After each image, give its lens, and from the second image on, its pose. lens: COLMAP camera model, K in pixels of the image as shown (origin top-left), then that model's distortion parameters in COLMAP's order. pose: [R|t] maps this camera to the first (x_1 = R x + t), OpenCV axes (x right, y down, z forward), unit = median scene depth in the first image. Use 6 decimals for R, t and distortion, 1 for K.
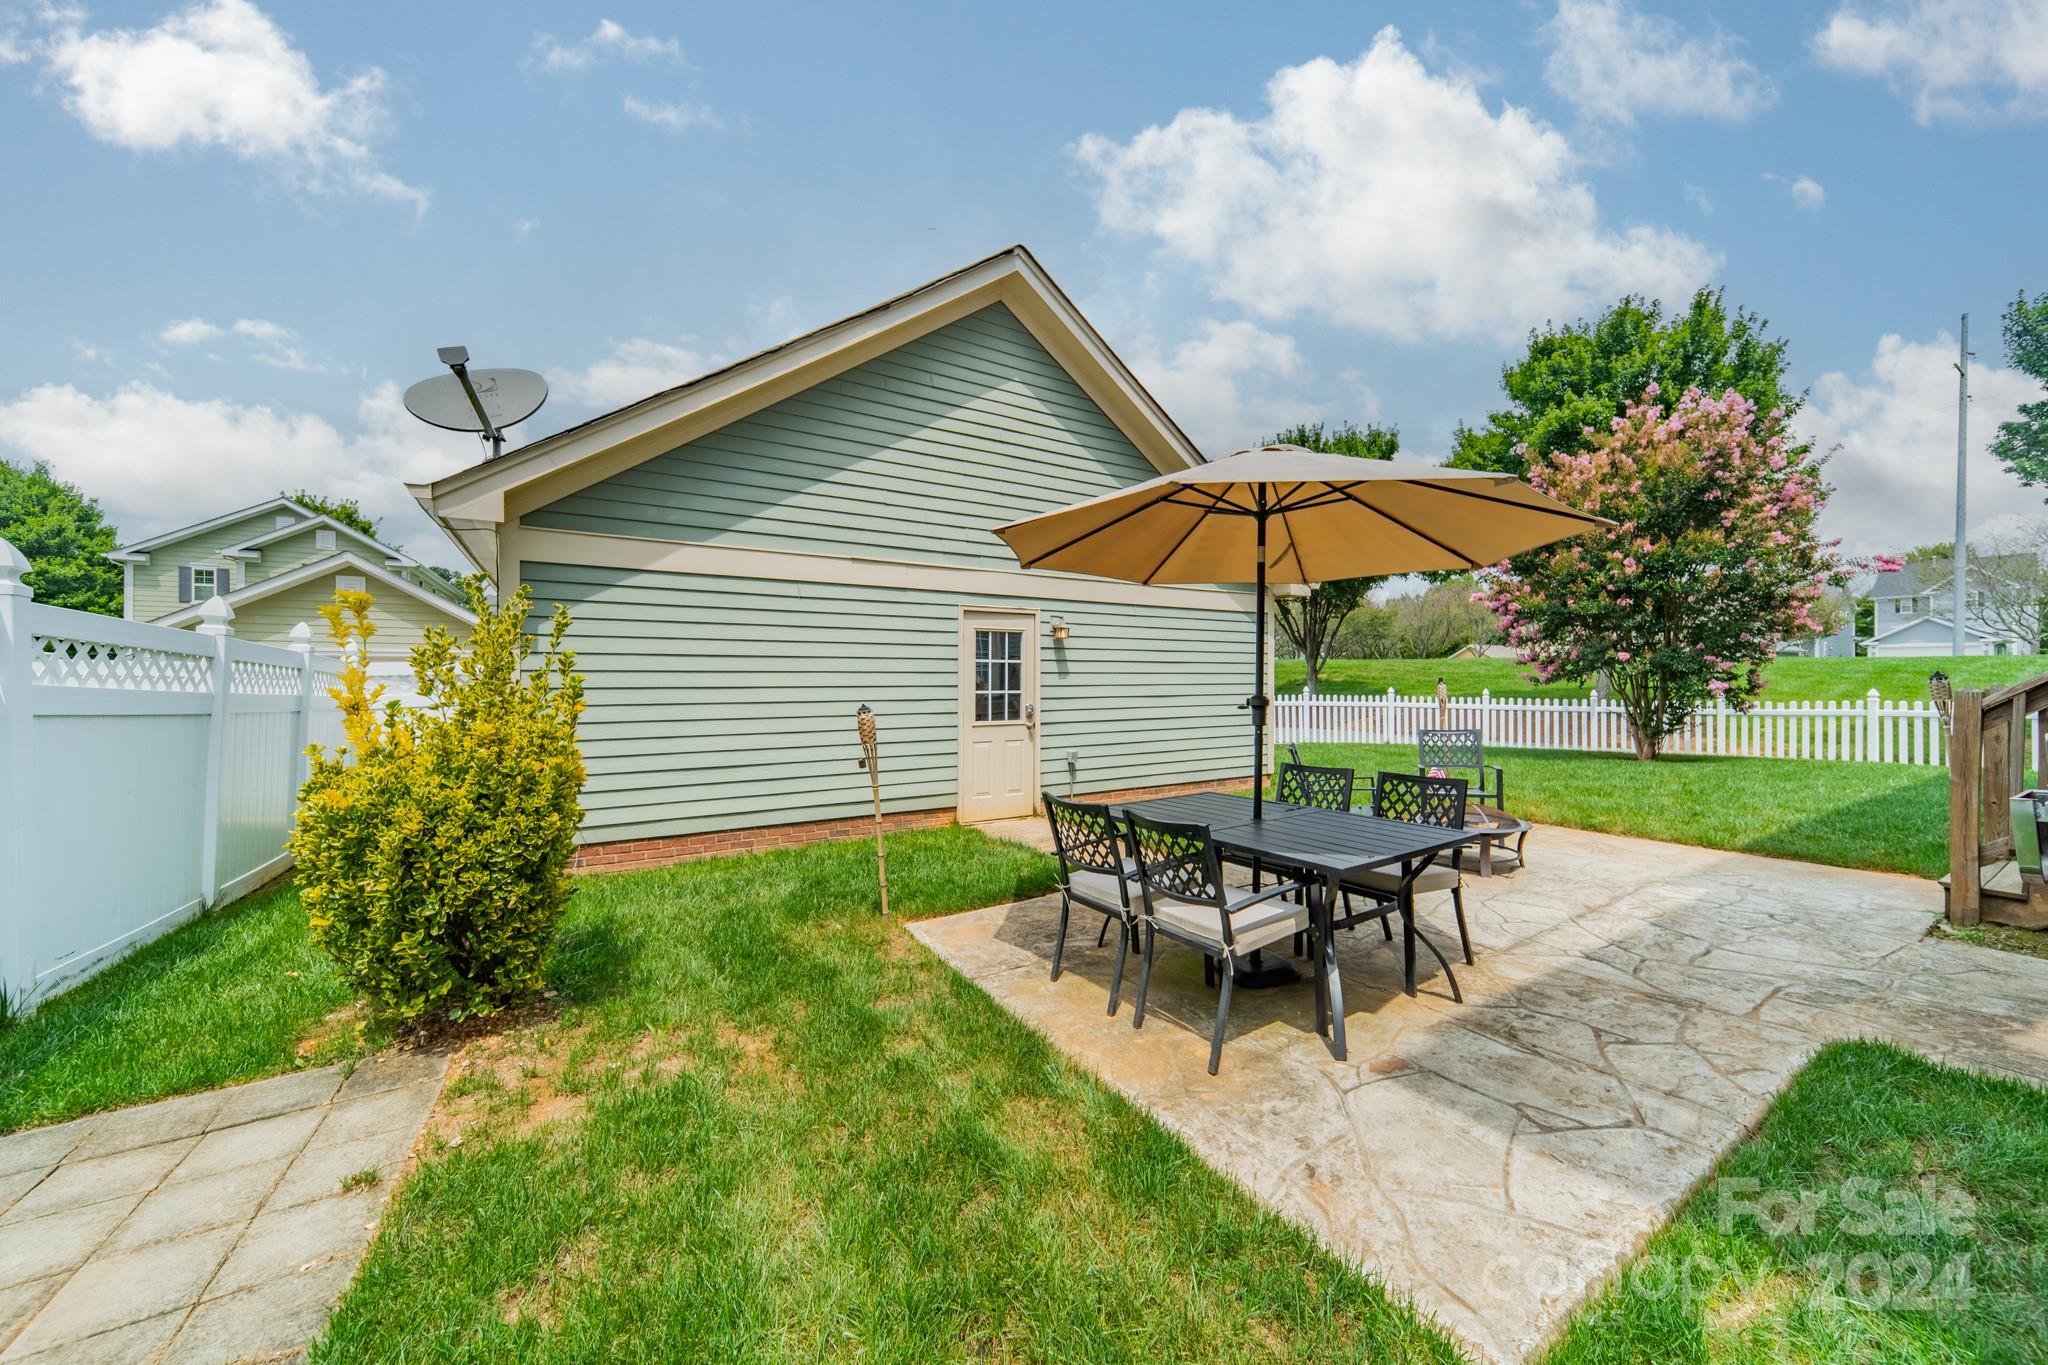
lens RADIAL K [[725.2, 0, 1035.2], [0, 725.2, 680.8], [0, 0, 1]] dist [0.001374, 0.000096]
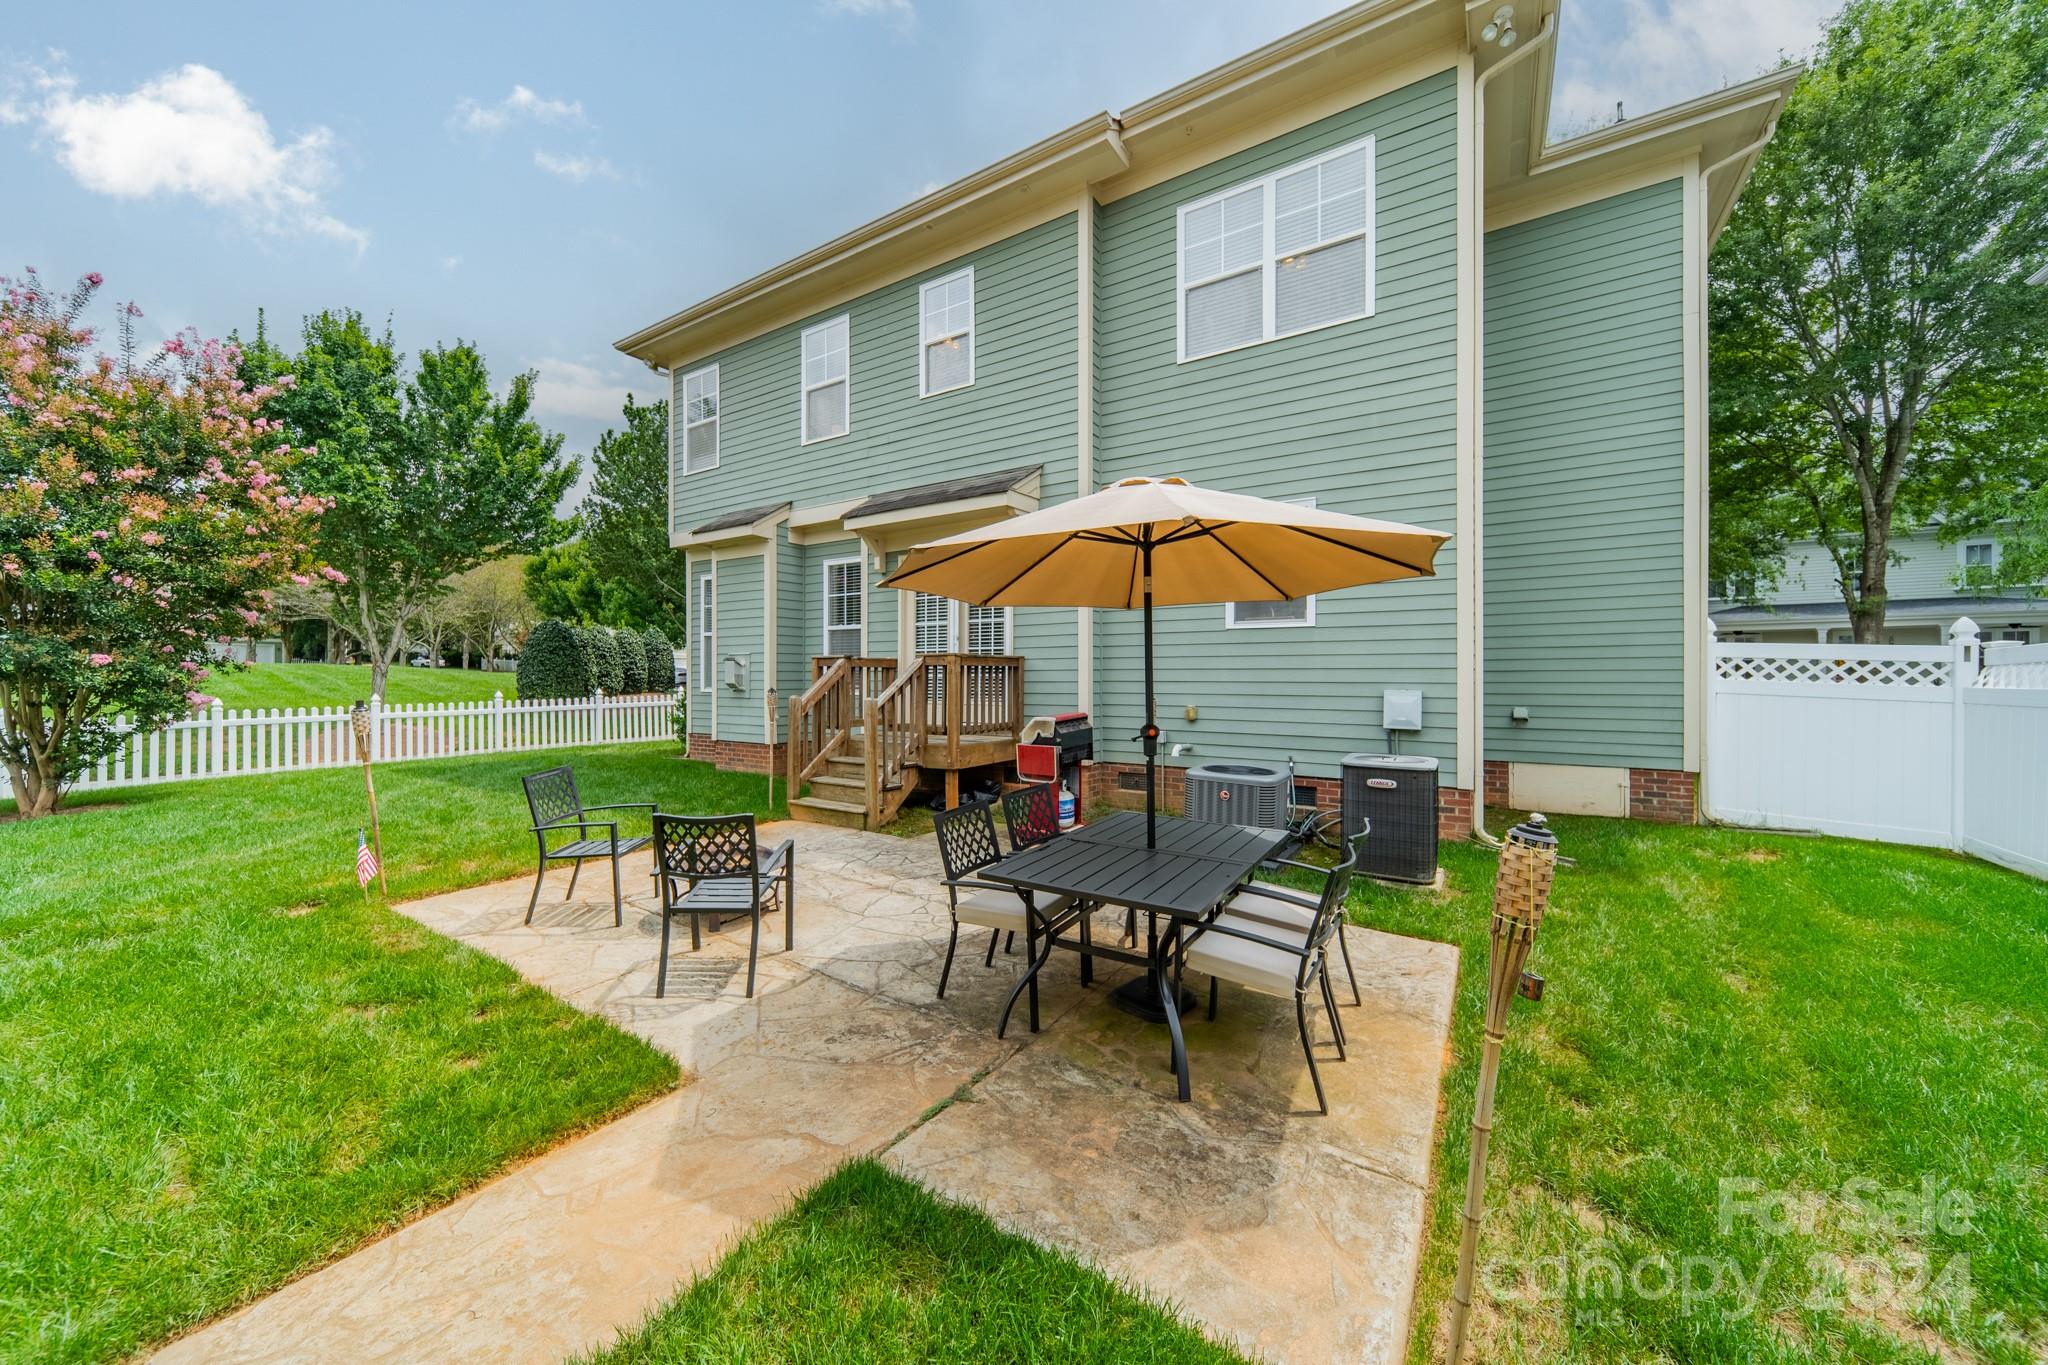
lens RADIAL K [[737.3, 0, 1024.0], [0, 737.3, 677.5], [0, 0, 1]] dist [0.005485, 0.000278]
pose [[-0.425385, -0.003284, 0.905007, -0.272033], [0.004355, 0.999974, 0.005676, -0.026967], [-0.905002, 0.006356, -0.425360, 0.804329]]
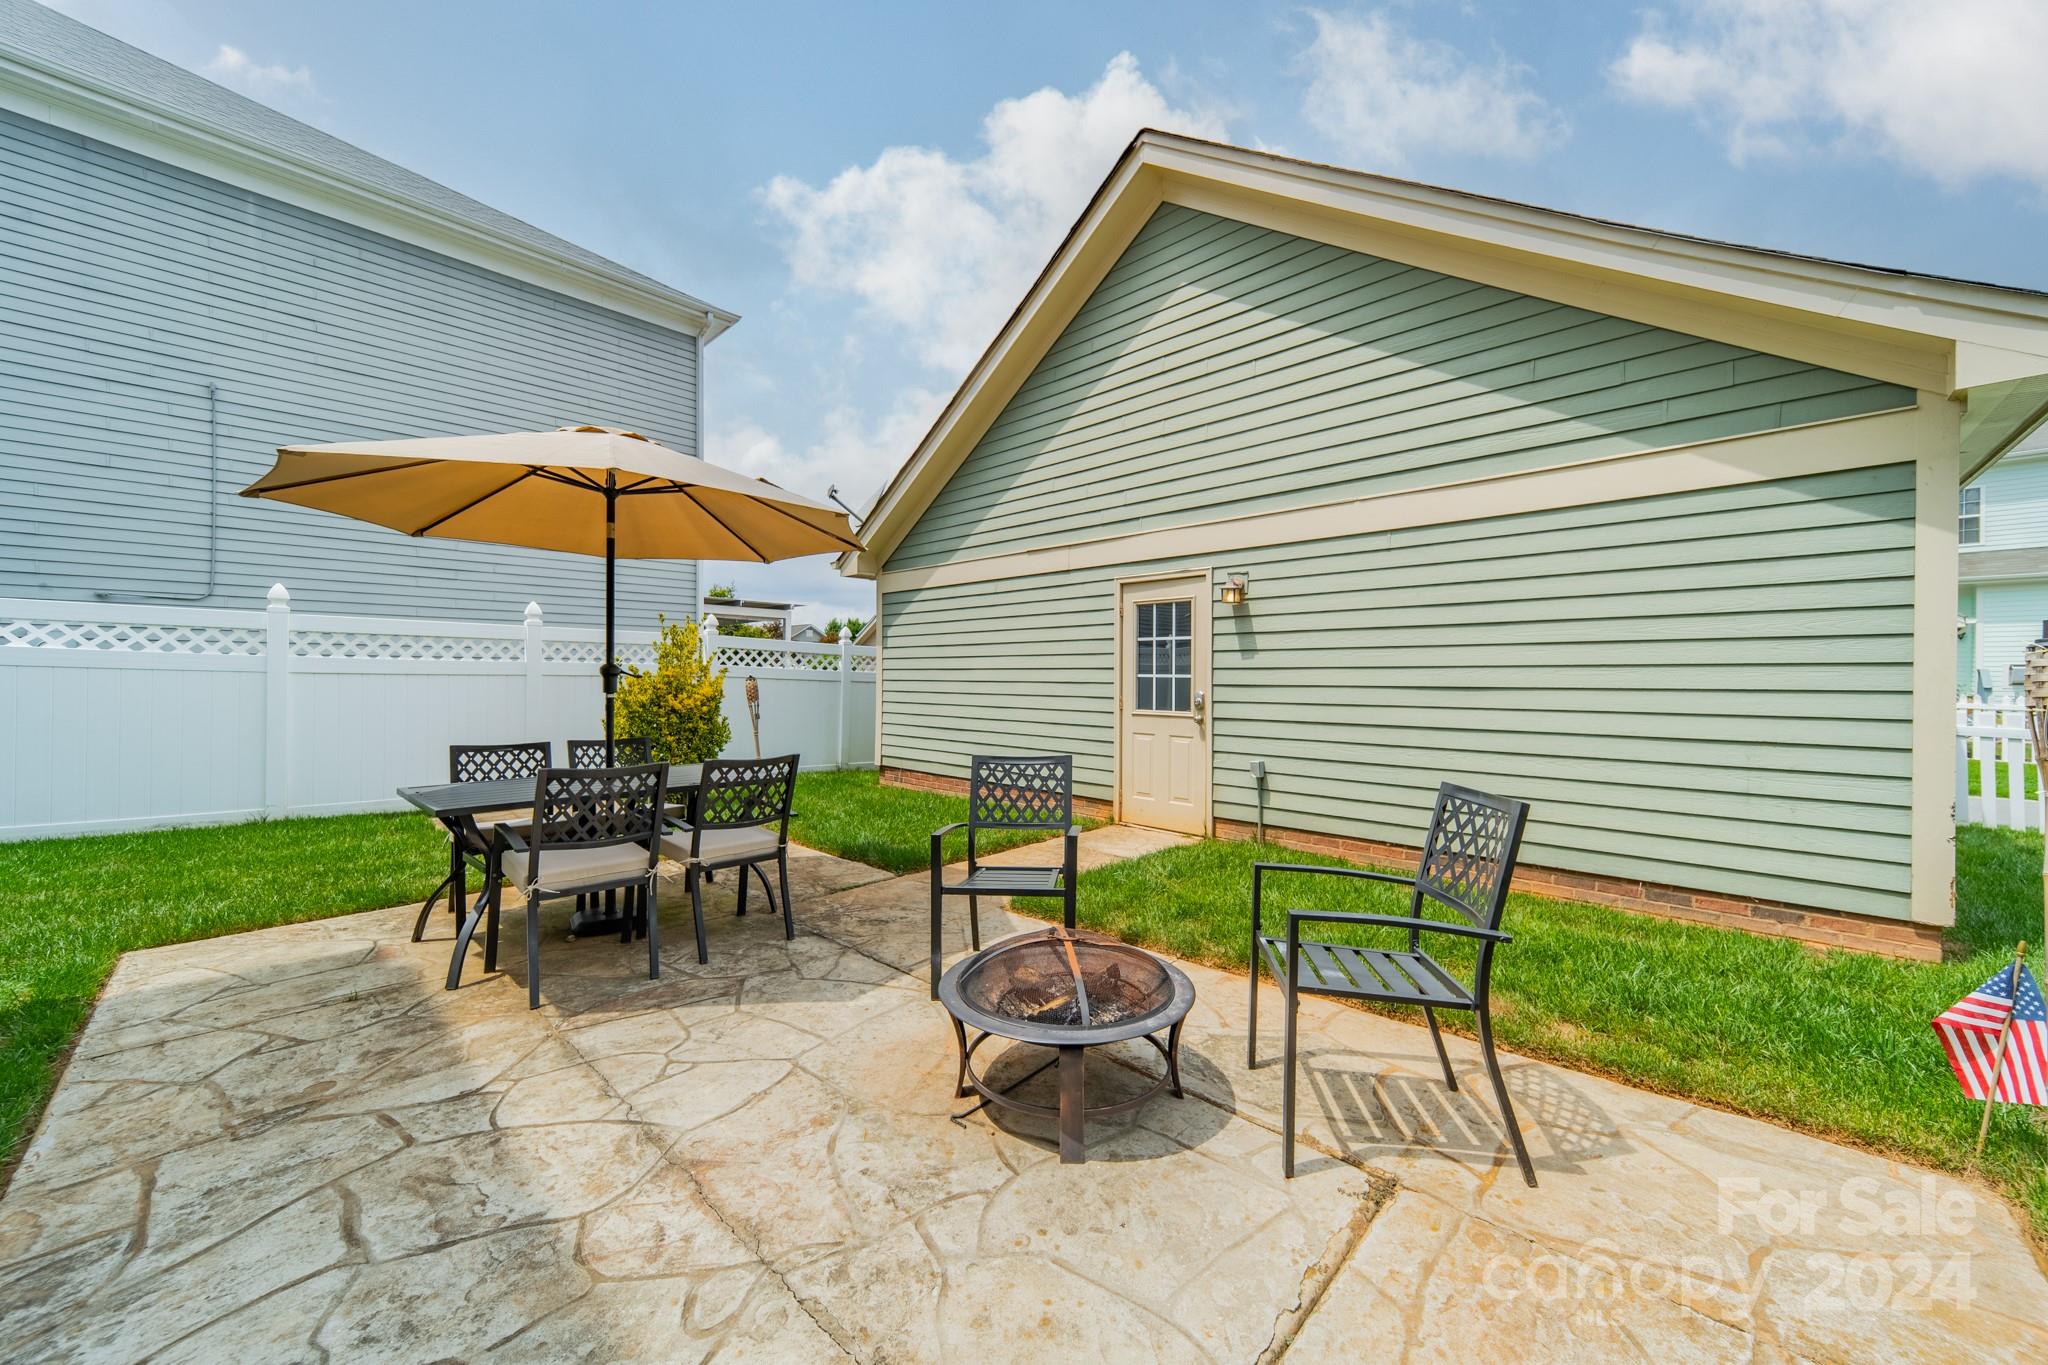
lens RADIAL K [[737.3, 0, 1024.0], [0, 737.3, 677.5], [0, 0, 1]] dist [0.005485, 0.000278]
pose [[0.245253, 0.005088, -0.969446, 0.761247], [-0.006263, 0.999974, 0.003664, 0.015832], [0.969439, 0.005173, 0.245278, 0.668684]]
